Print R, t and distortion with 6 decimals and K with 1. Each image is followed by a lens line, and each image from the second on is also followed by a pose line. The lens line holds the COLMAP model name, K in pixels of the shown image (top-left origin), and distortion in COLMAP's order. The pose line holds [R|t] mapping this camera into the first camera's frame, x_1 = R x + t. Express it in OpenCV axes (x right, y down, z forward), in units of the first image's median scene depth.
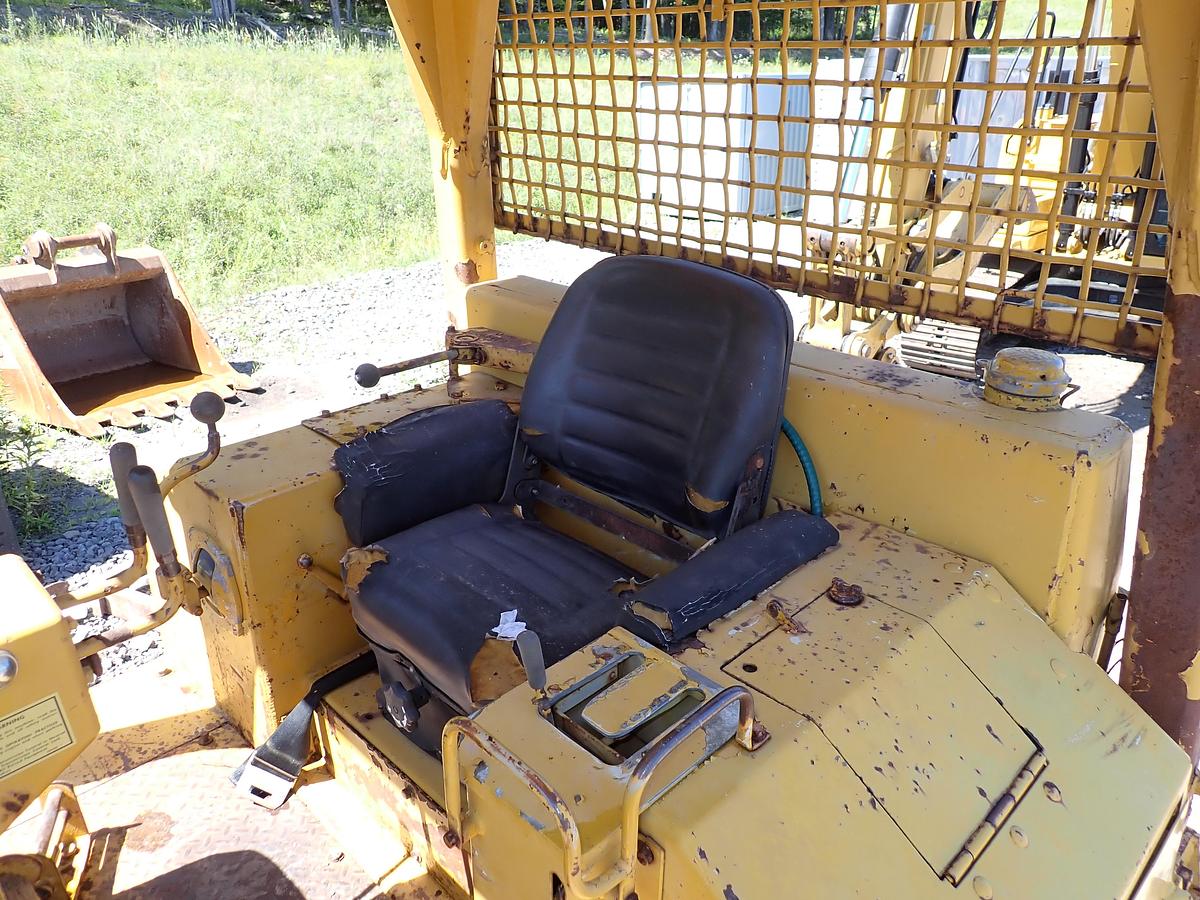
lens RADIAL K [[888.0, 0, 599.8], [0, 888.0, 454.0], [0, 0, 1]] dist [0.012036, 0.002390]
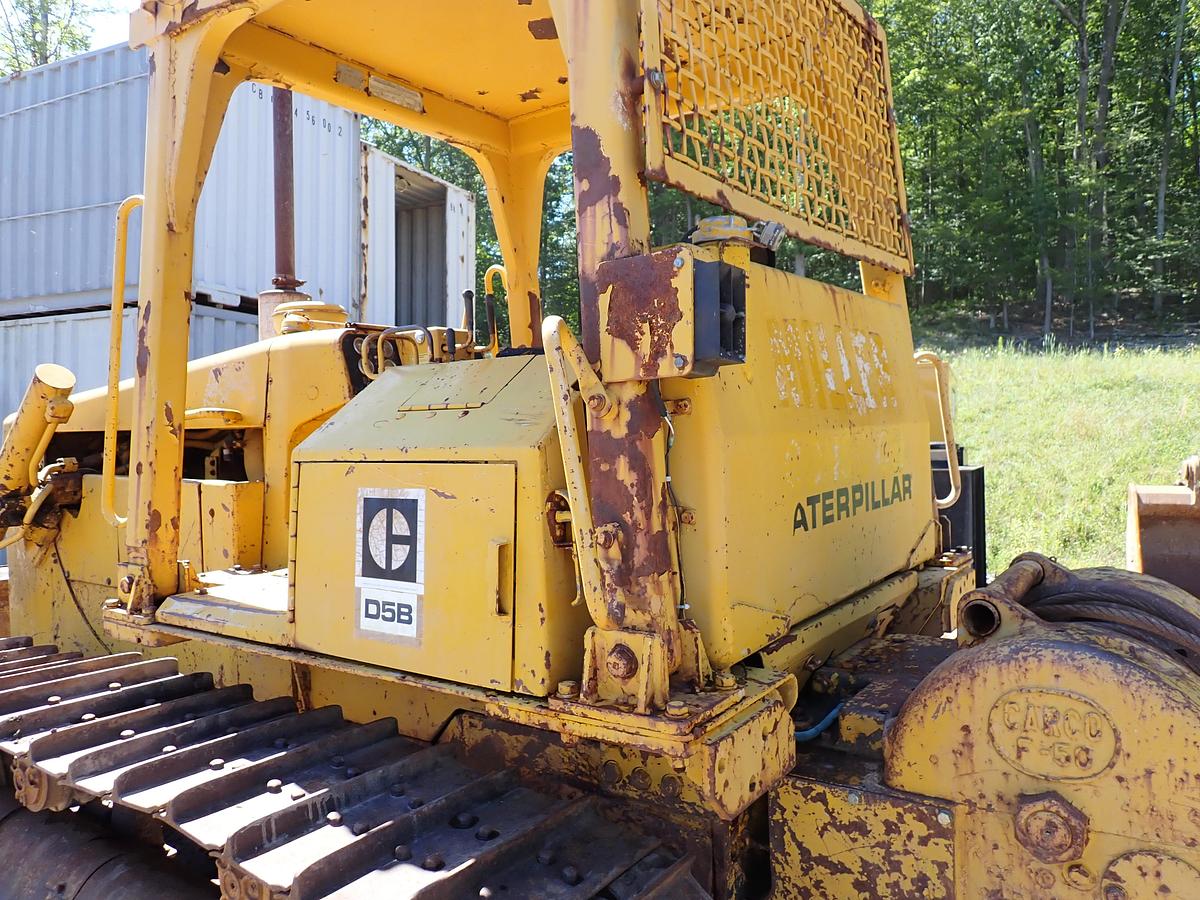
lens RADIAL K [[892.4, 0, 600.0], [0, 892.4, 450.0], [0, 0, 1]] dist [0.005345, -0.010960]
pose [[0.167966, 0.028584, -0.985378, 1.215857], [-0.371901, 0.927555, -0.036487, 0.198499], [0.912950, 0.372591, 0.166429, 0.538802]]
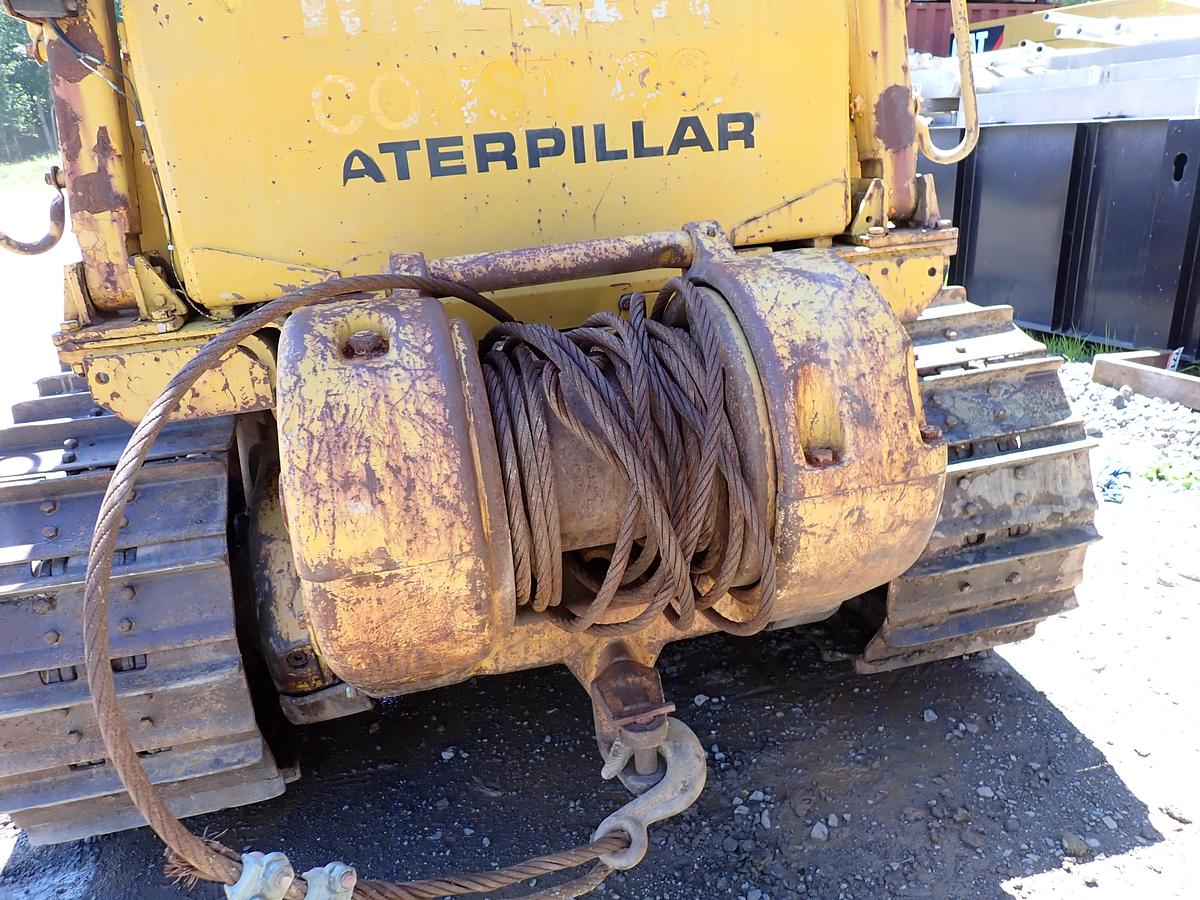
lens RADIAL K [[886.9, 0, 597.5], [0, 886.9, 440.7], [0, 0, 1]] dist [0.012332, 0.000323]
pose [[-0.535564, 0.322196, -0.780616, 0.953837], [-0.267731, 0.811896, 0.518792, -0.154489], [0.800932, 0.486841, -0.348560, 1.567362]]
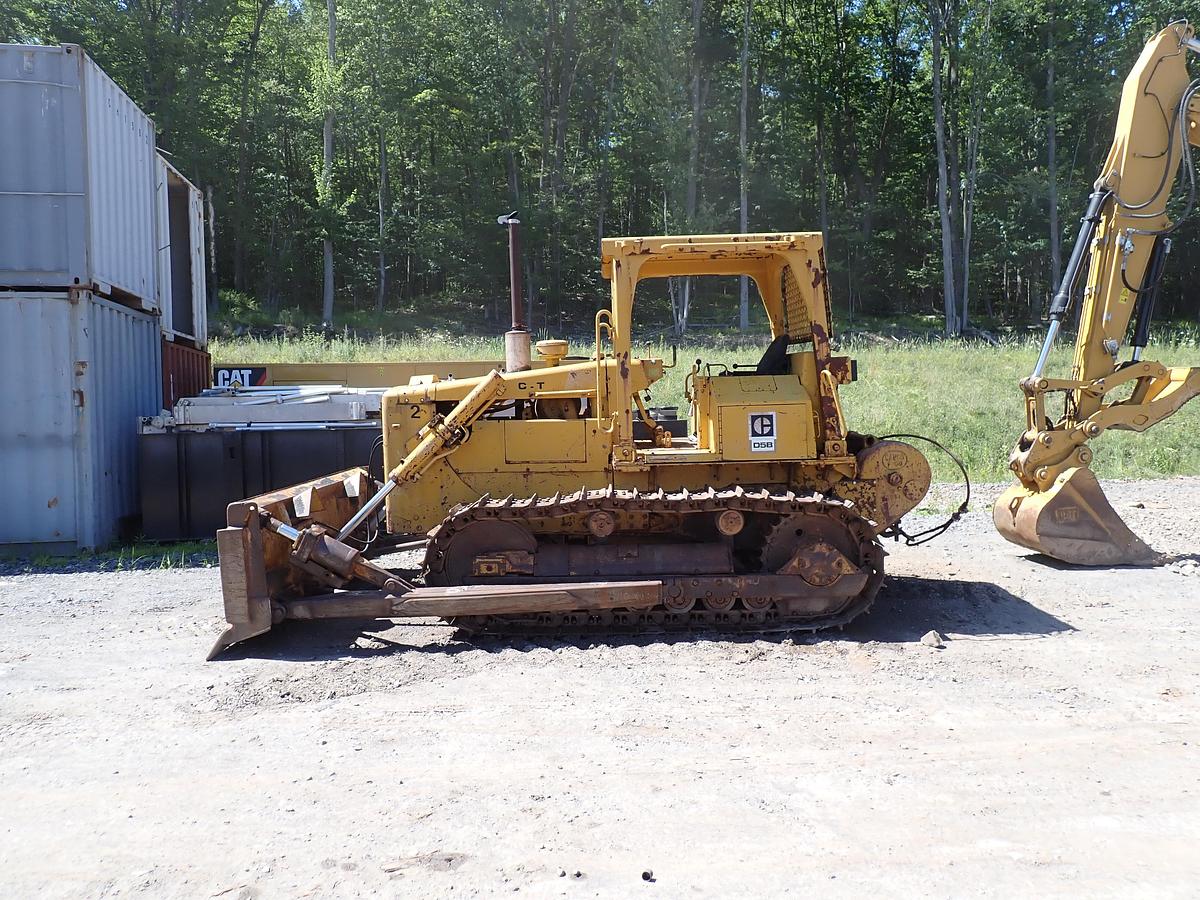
lens RADIAL K [[888.0, 0, 599.8], [0, 888.0, 454.0], [0, 0, 1]] dist [0.012036, 0.002390]
pose [[0.706600, 0.043235, -0.706291, 2.260358], [-0.265339, 0.941491, -0.207823, 1.318498], [0.655981, 0.334255, 0.676730, -2.181292]]
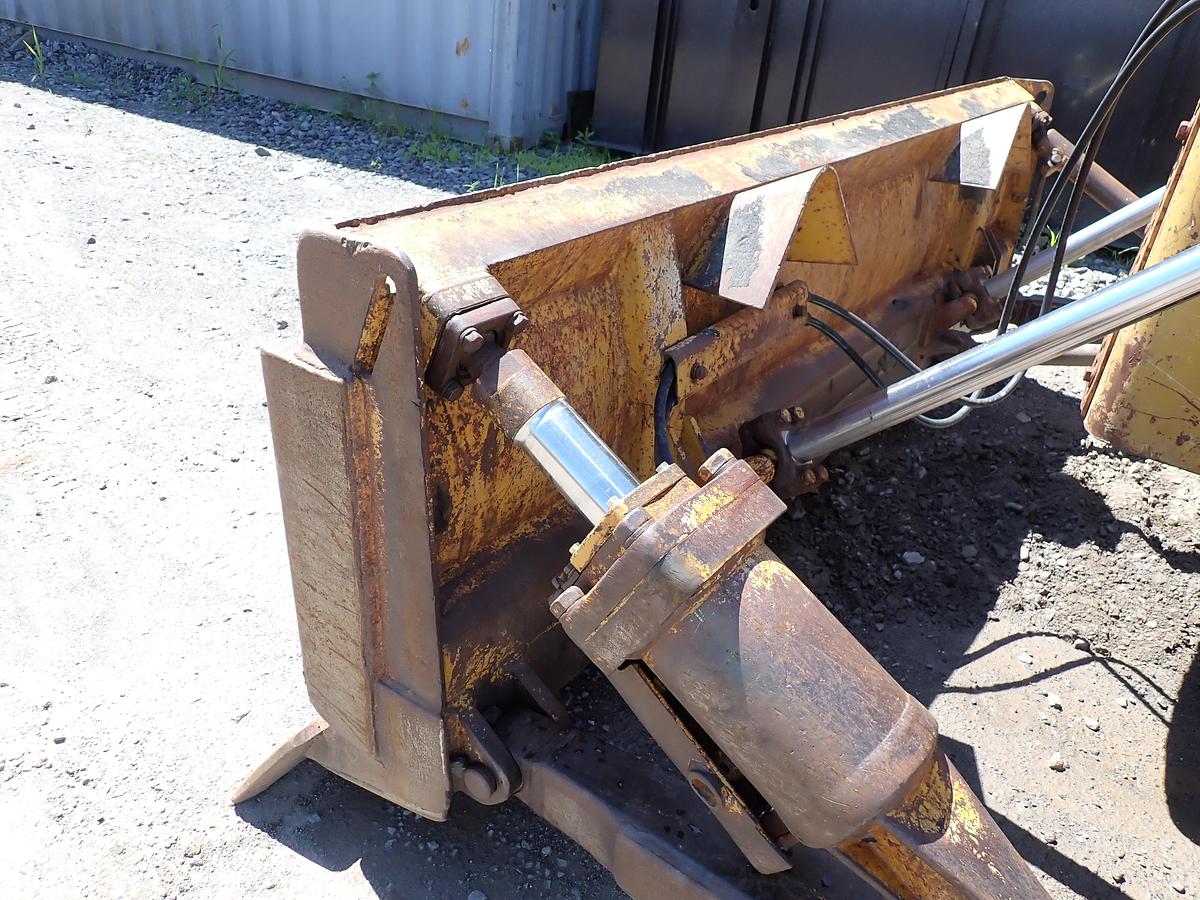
lens RADIAL K [[886.0, 0, 598.8], [0, 886.0, 441.0], [0, 0, 1]] dist [0.011642, -0.010355]
pose [[0.140440, 0.510900, -0.848091, -0.316694], [-0.467704, 0.789216, 0.397983, 0.979052], [0.872657, 0.340763, 0.349787, -0.838812]]
